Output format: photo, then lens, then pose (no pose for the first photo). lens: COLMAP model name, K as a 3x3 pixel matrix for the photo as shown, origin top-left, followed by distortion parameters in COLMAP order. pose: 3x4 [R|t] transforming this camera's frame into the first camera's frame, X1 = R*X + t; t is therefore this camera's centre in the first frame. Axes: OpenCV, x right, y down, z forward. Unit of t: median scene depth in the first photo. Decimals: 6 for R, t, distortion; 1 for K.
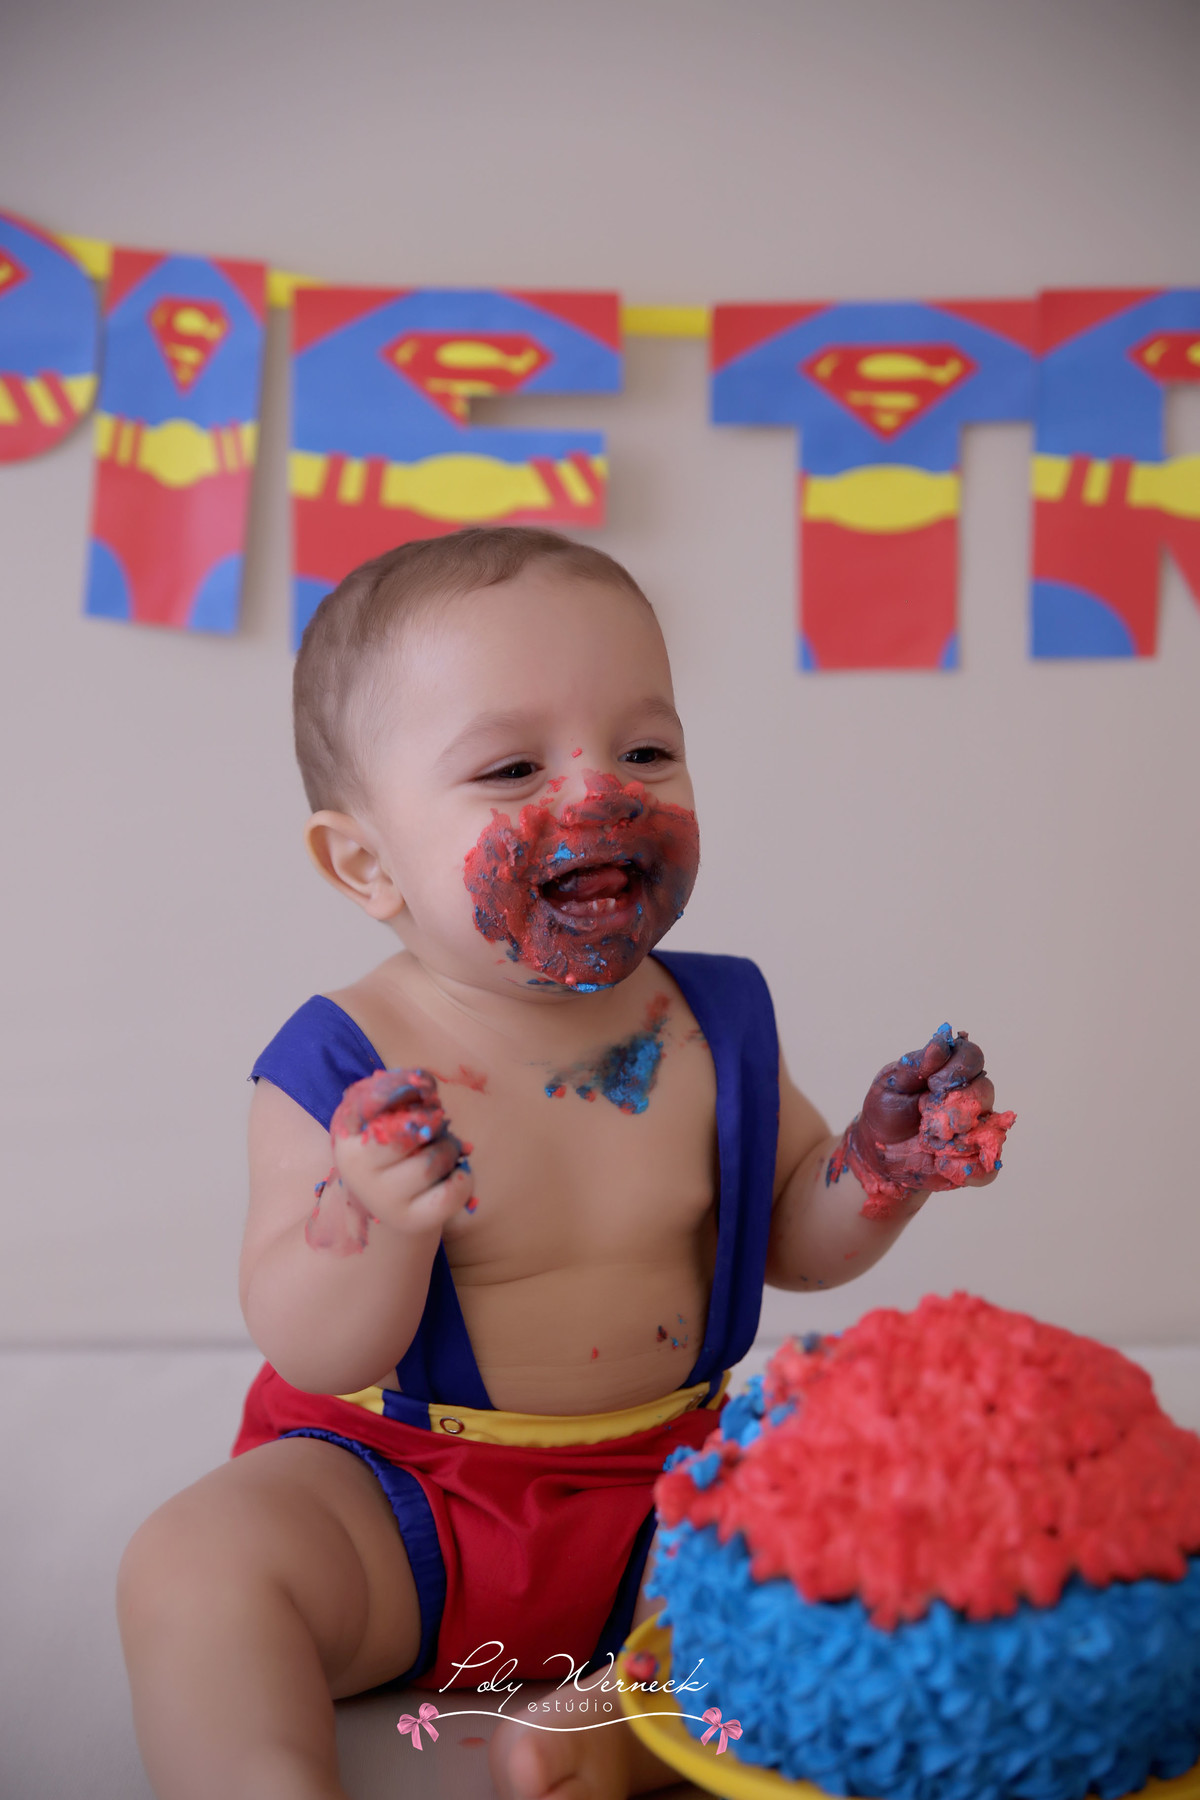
lens RADIAL K [[3509.0, 0, 551.5], [0, 3509.0, 1134.3], [0, 0, 1]] dist [0.045982, 0.147949]
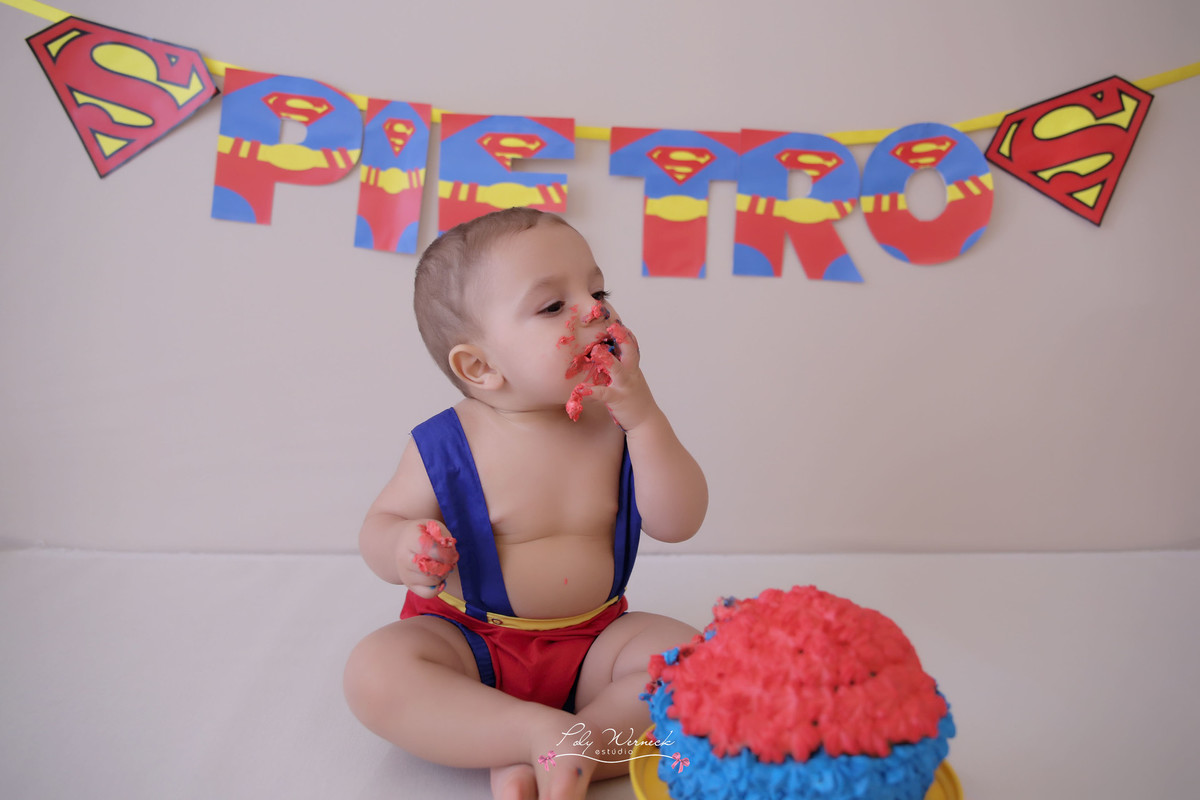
lens RADIAL K [[1043.6, 0, 596.9], [0, 1043.6, 577.8], [0, 0, 1]] dist [-0.191357, 0.082459]
pose [[0.997895, 0.013876, 0.063342, -0.005058], [-0.022309, 0.990670, 0.134444, -0.016757], [-0.060886, -0.135574, 0.988895, 0.259954]]
